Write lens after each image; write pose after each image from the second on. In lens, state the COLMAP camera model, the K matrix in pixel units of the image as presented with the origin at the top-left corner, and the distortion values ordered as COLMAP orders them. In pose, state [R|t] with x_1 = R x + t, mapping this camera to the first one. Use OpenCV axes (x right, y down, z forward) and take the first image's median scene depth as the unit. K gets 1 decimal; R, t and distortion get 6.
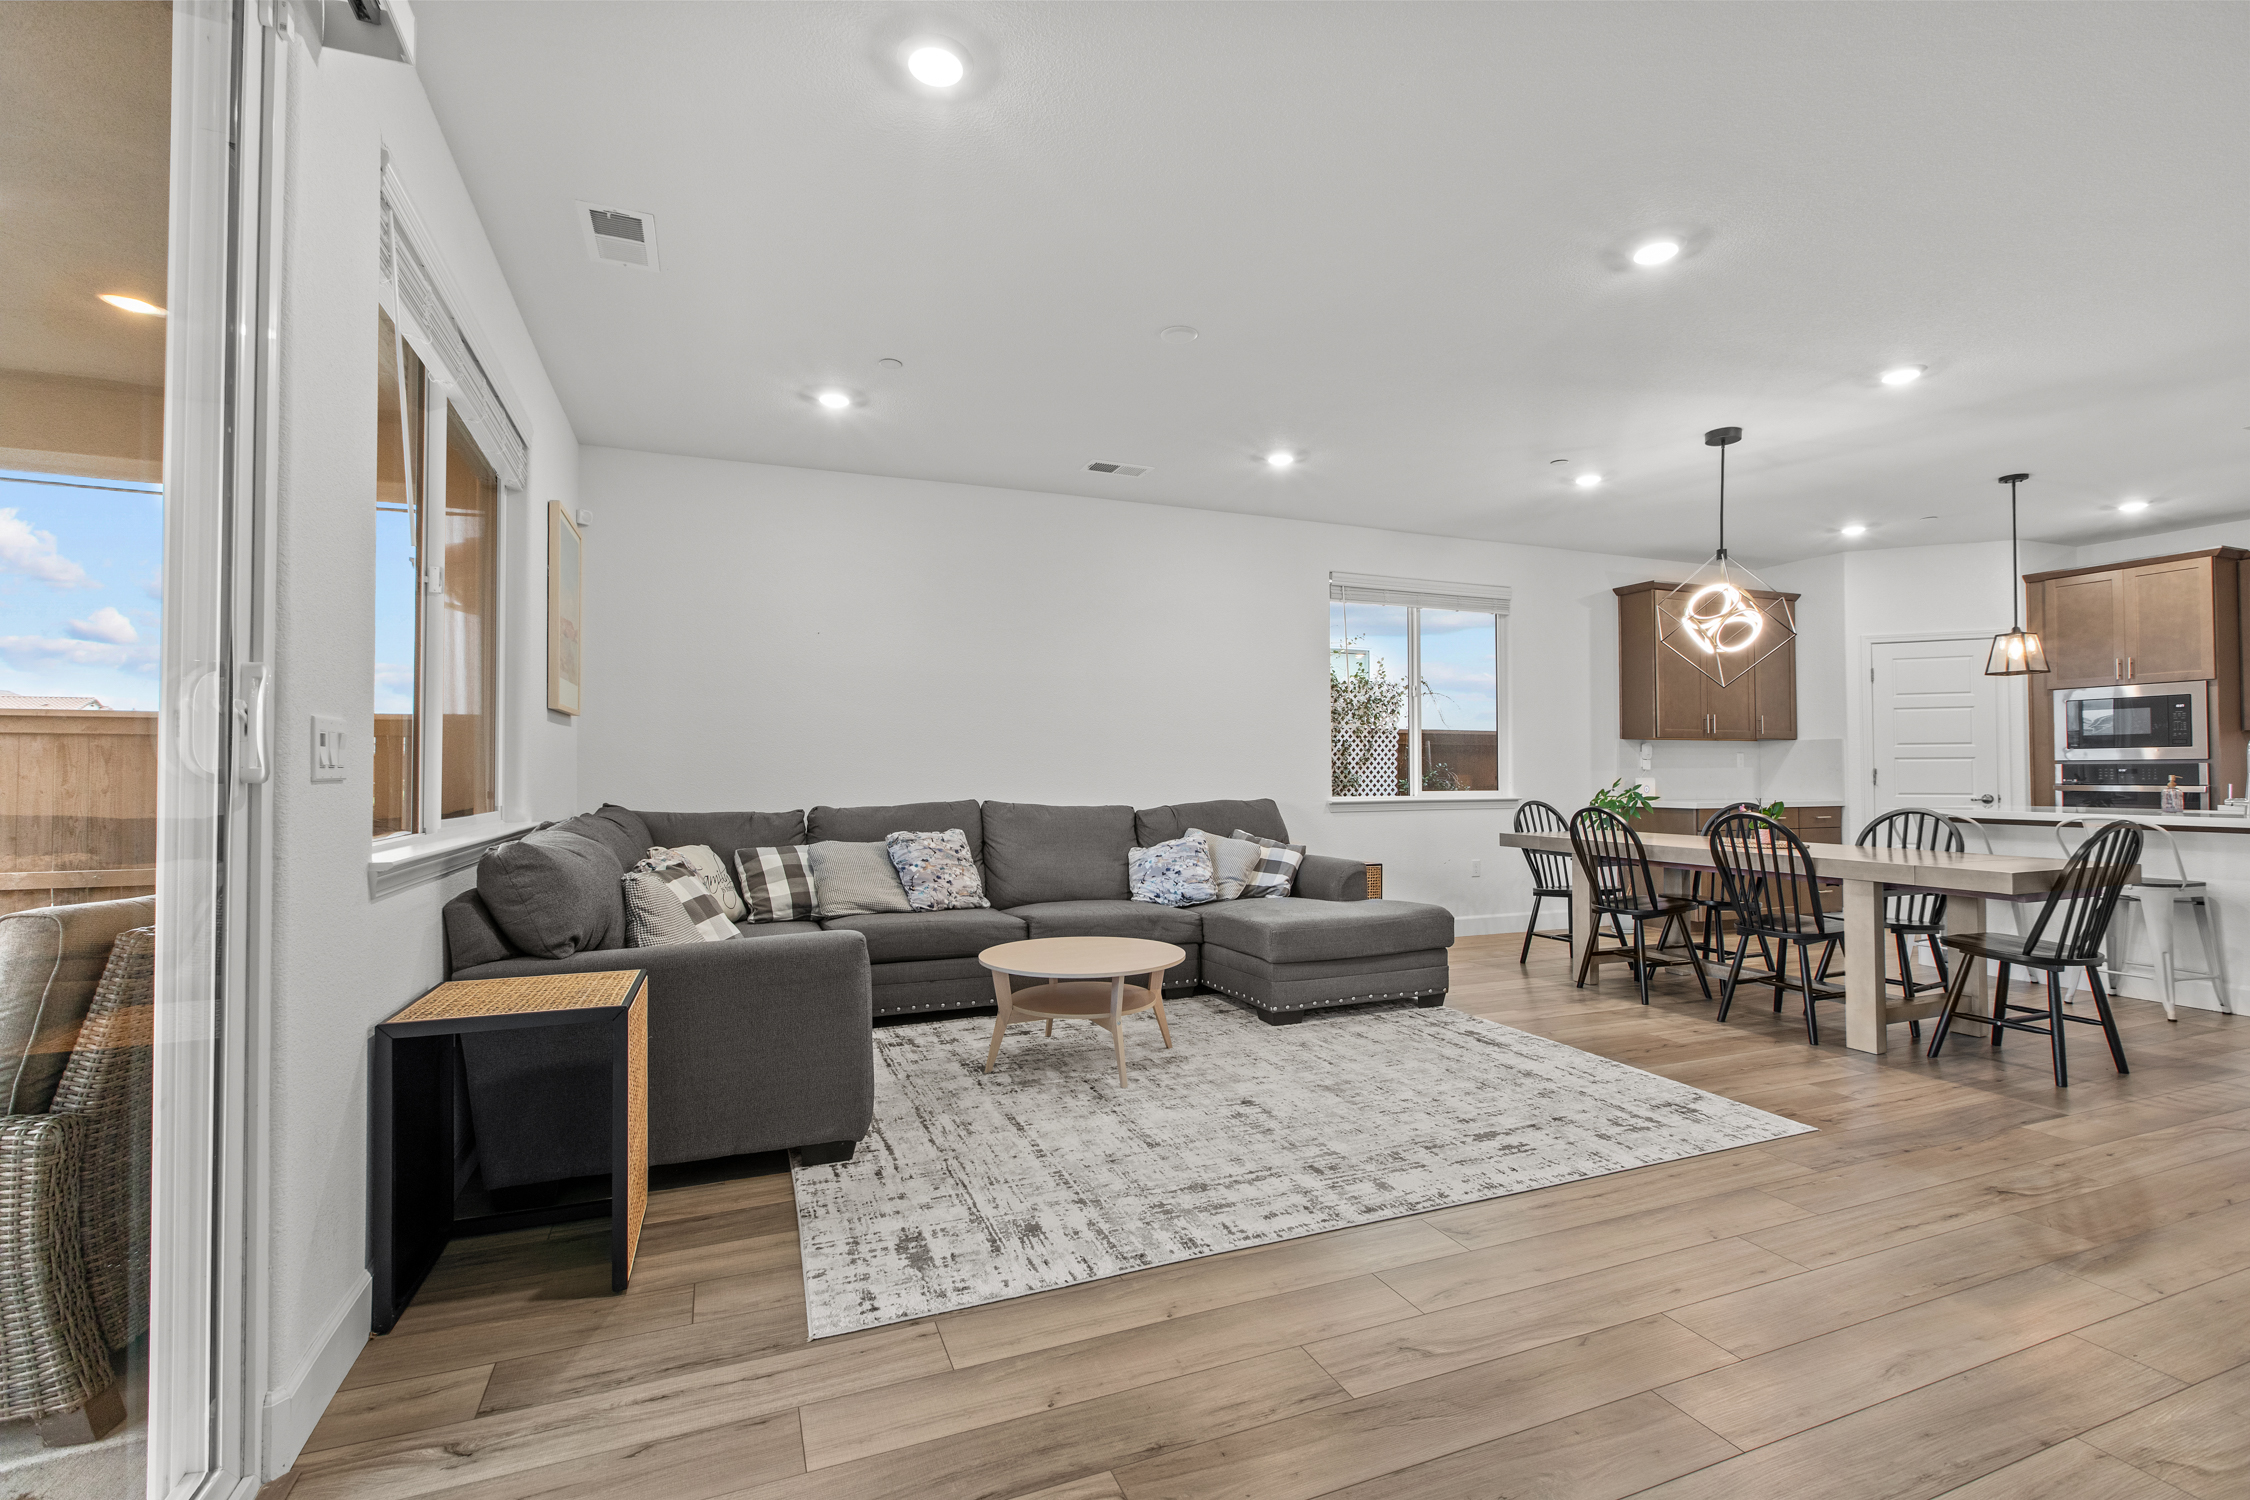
lens RADIAL K [[997.8, 0, 1123.1], [0, 997.8, 752.5], [0, 0, 1]] dist [0.002983, -0.000889]
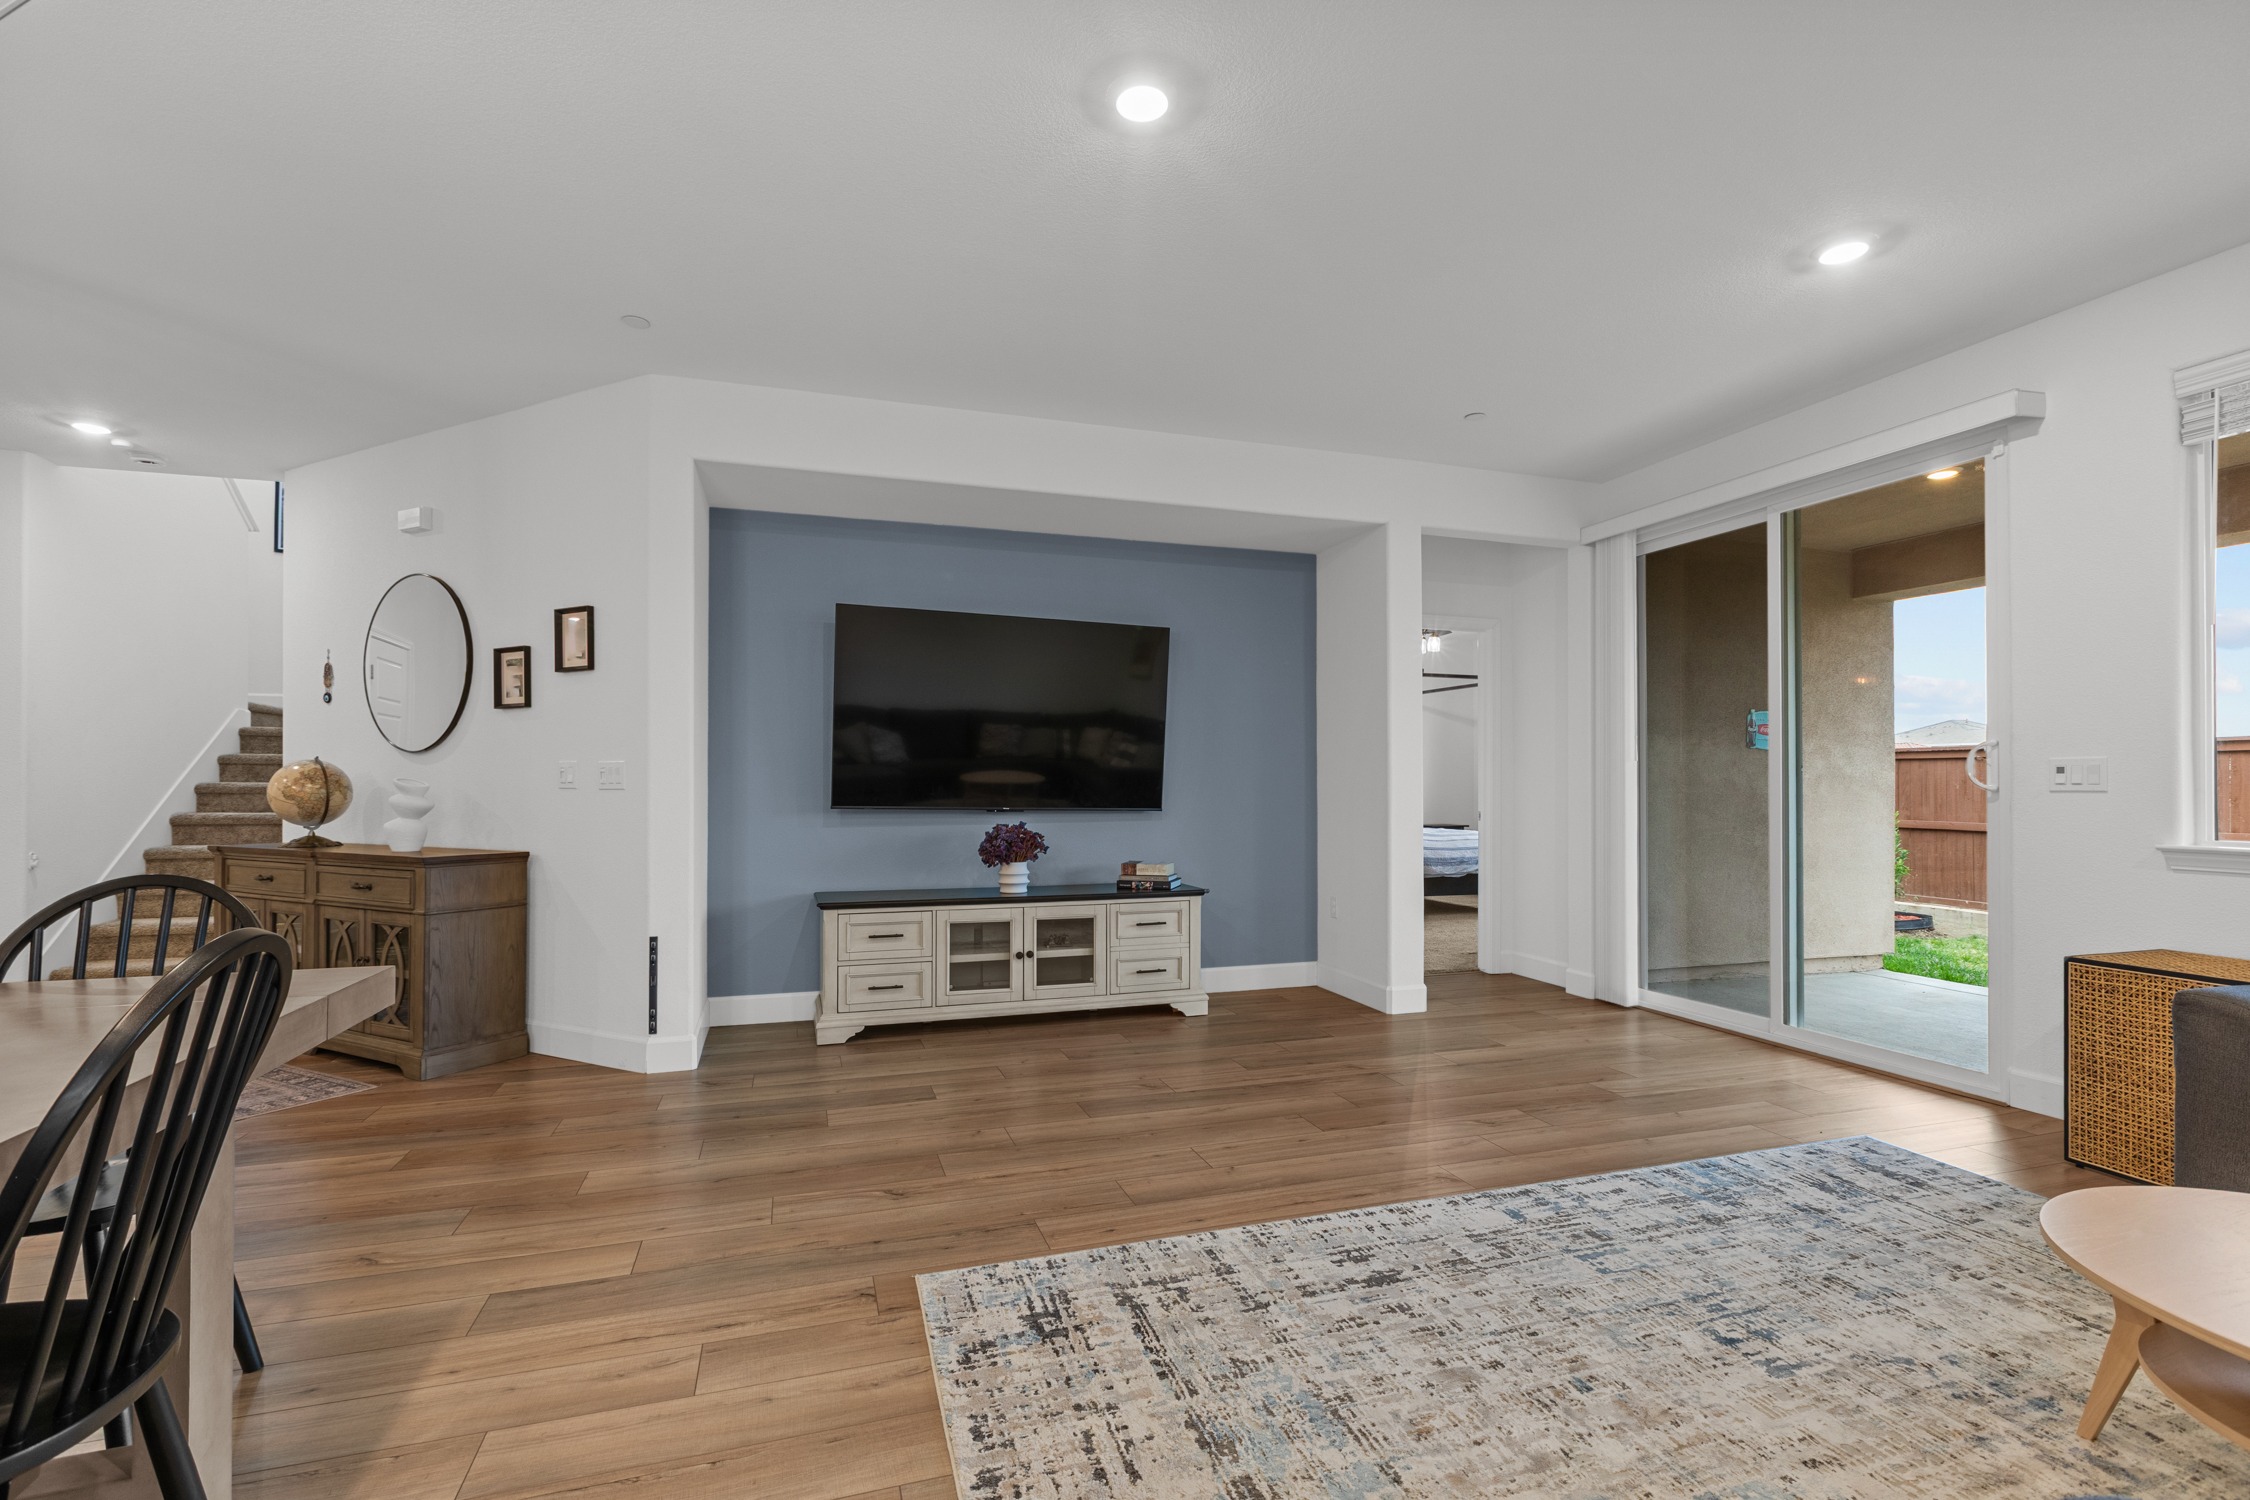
lens RADIAL K [[1008.2, 0, 1125.5], [0, 1008.2, 771.7], [0, 0, 1]] dist [0.010597, -0.006505]
pose [[-0.997735, 0.001374, 0.067259, 0.418605], [-0.000863, 0.999448, -0.033225, 0.027362], [-0.067268, -0.033207, -0.997182, 1.478927]]
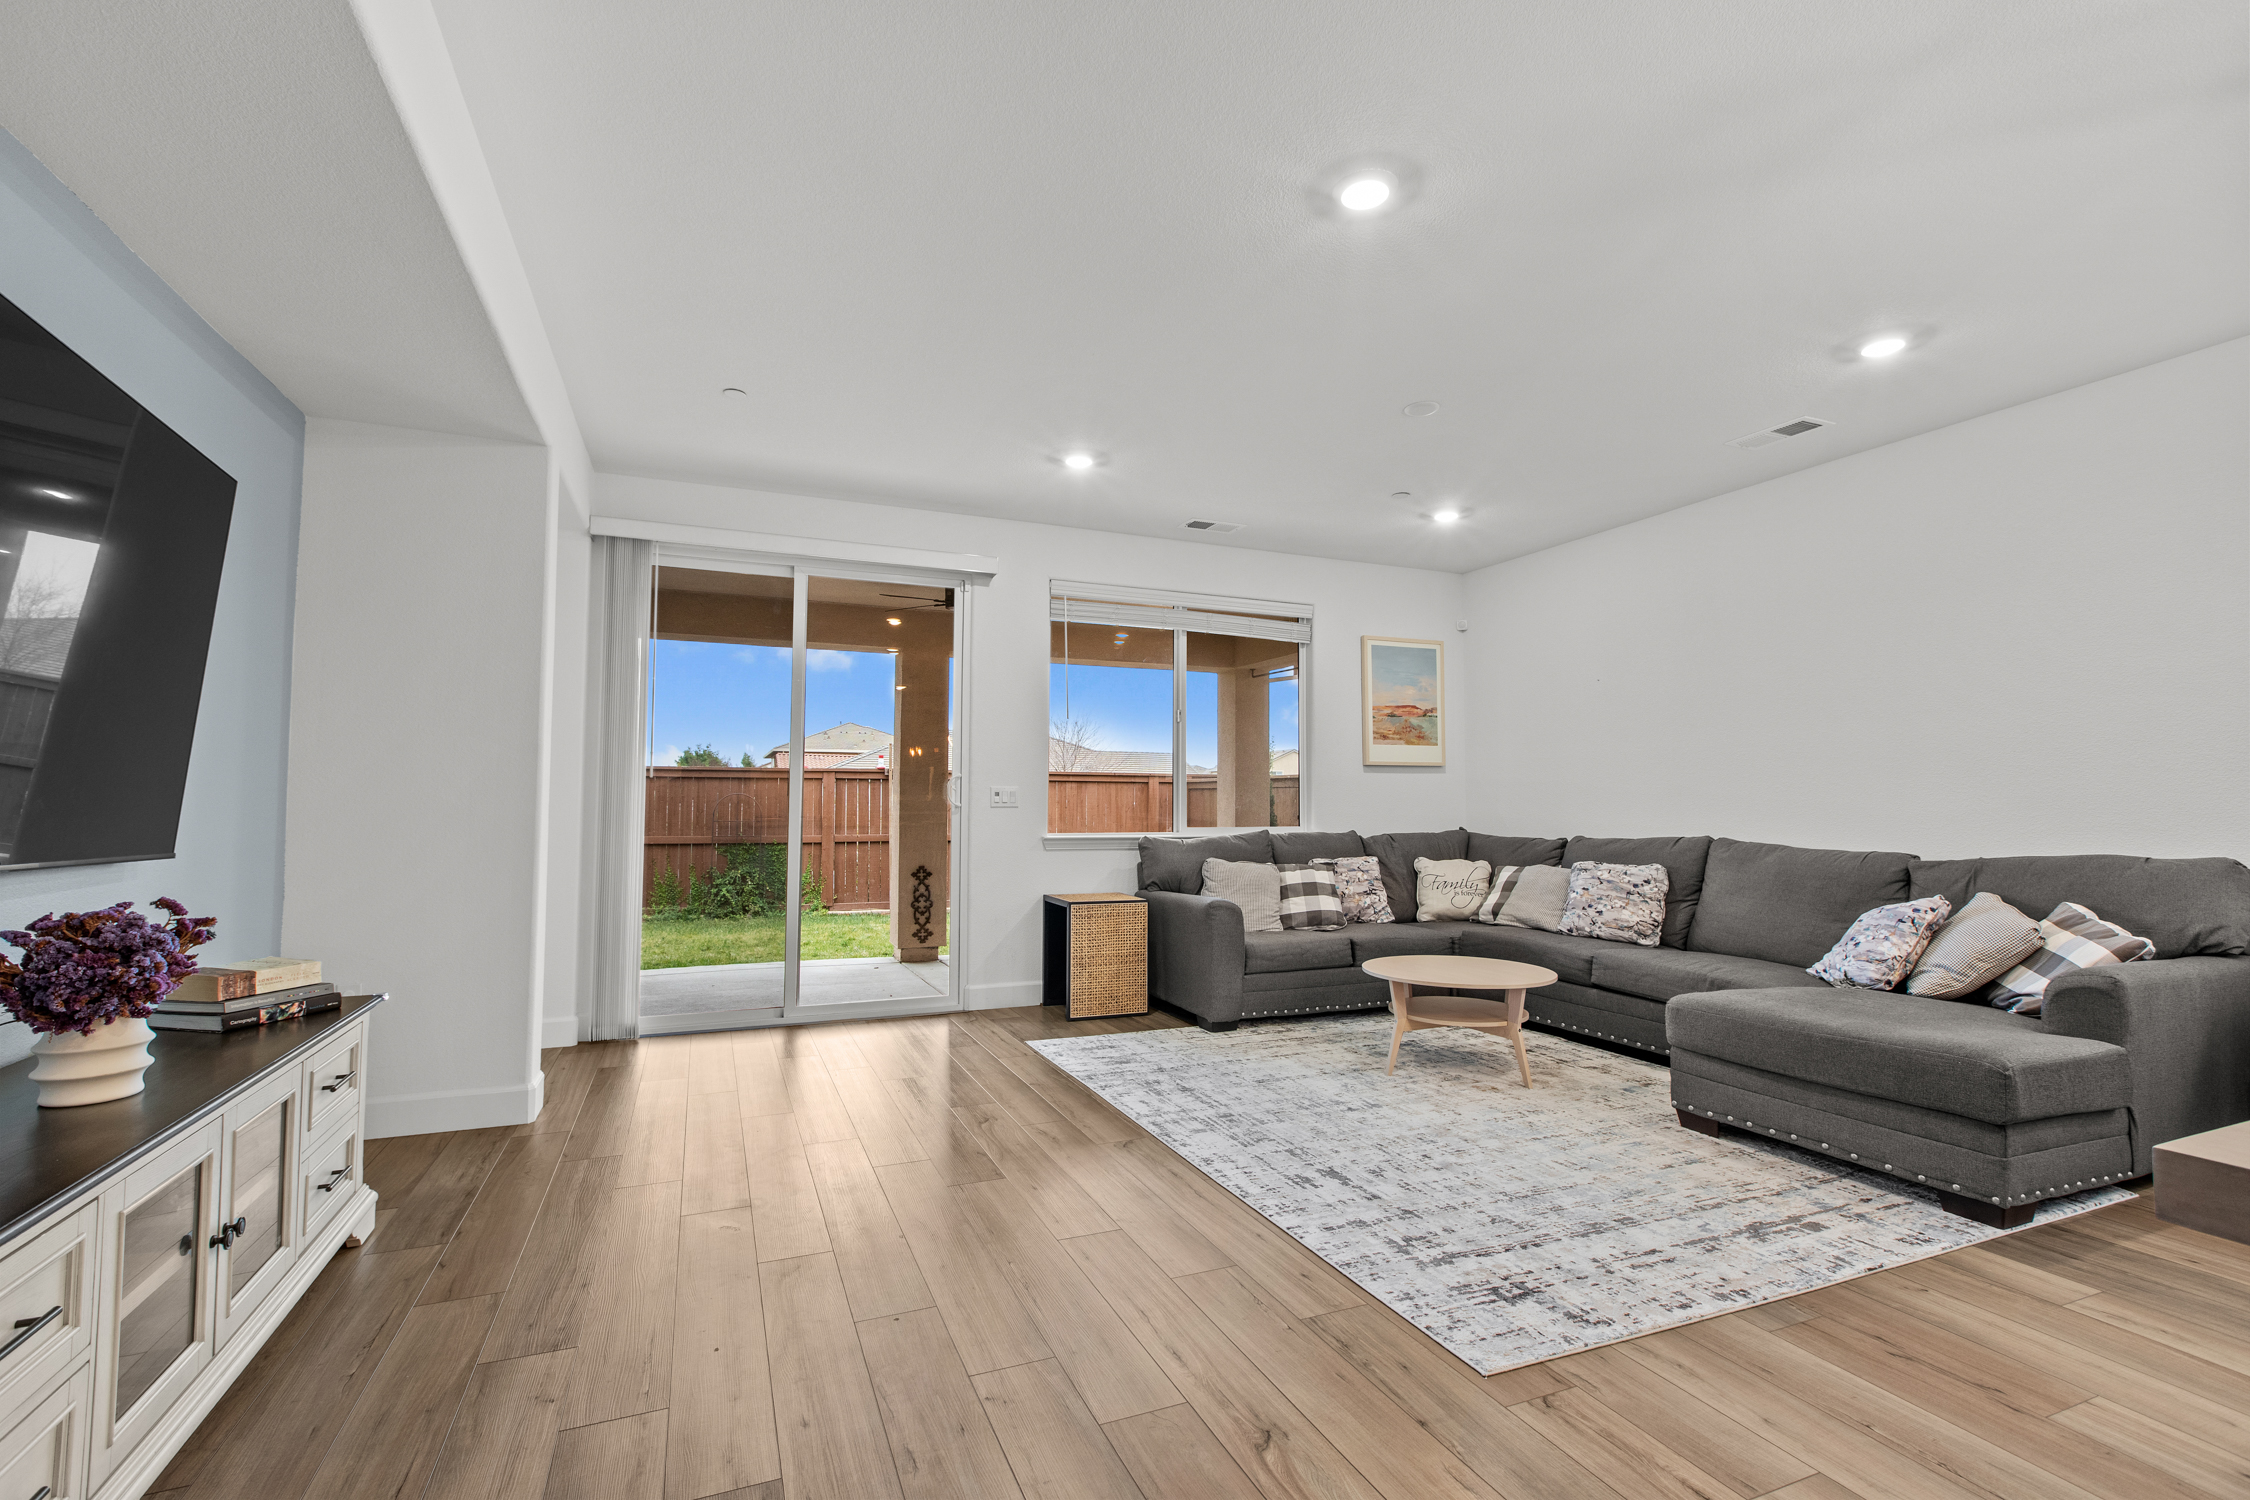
lens RADIAL K [[997.8, 0, 1123.1], [0, 997.8, 752.5], [0, 0, 1]] dist [0.002983, -0.000889]
pose [[0.014357, -0.049308, -0.998680, 1.142141], [0.017037, 0.998650, -0.049062, 0.008671], [0.999752, -0.016310, 0.015178, 0.652725]]
